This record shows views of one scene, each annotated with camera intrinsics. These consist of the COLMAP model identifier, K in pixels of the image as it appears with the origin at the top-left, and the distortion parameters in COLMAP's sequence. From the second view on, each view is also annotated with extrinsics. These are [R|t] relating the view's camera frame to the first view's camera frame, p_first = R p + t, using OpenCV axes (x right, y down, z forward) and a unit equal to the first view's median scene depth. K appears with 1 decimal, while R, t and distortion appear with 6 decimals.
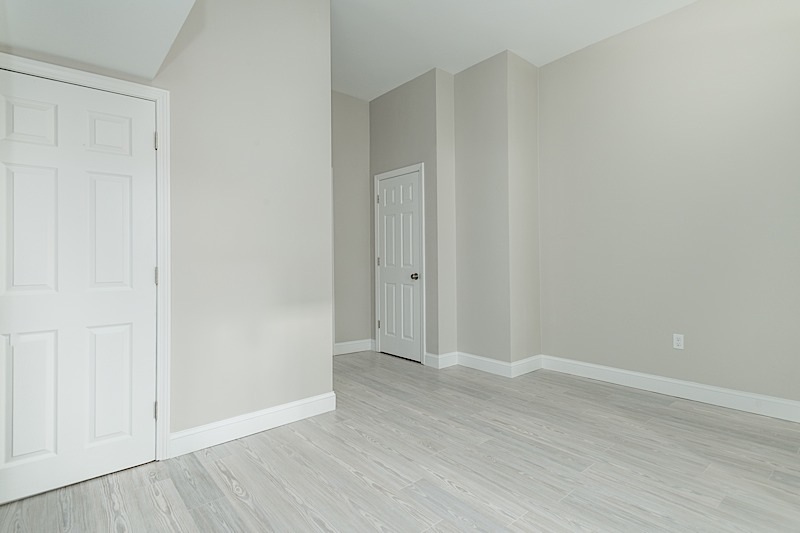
lens RADIAL K [[383.5, 0, 401.7], [0, 383.5, 255.2], [0, 0, 1]] dist [0.017738, -0.006128]
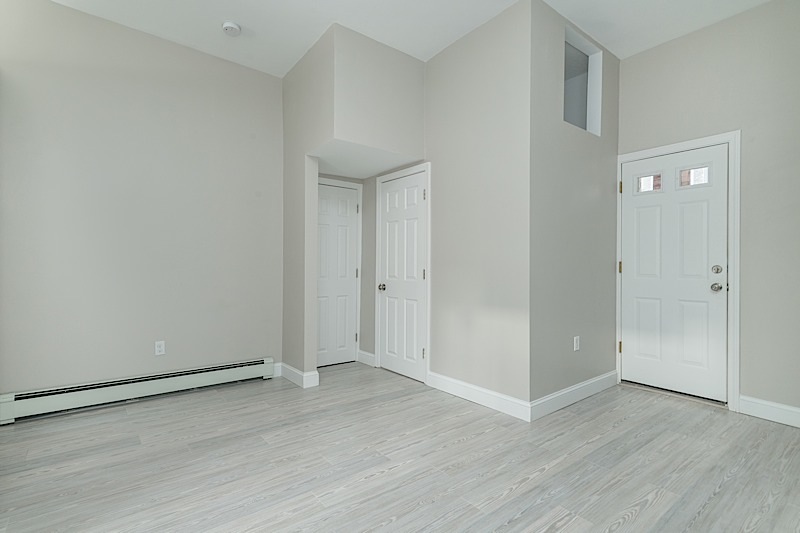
lens RADIAL K [[383.5, 0, 401.7], [0, 383.5, 255.2], [0, 0, 1]] dist [0.017738, -0.006128]
pose [[0.006132, -0.016177, -0.999850, 0.956916], [-0.003056, 0.999864, -0.016196, 0.012243], [0.999977, 0.003155, 0.006081, 0.843724]]
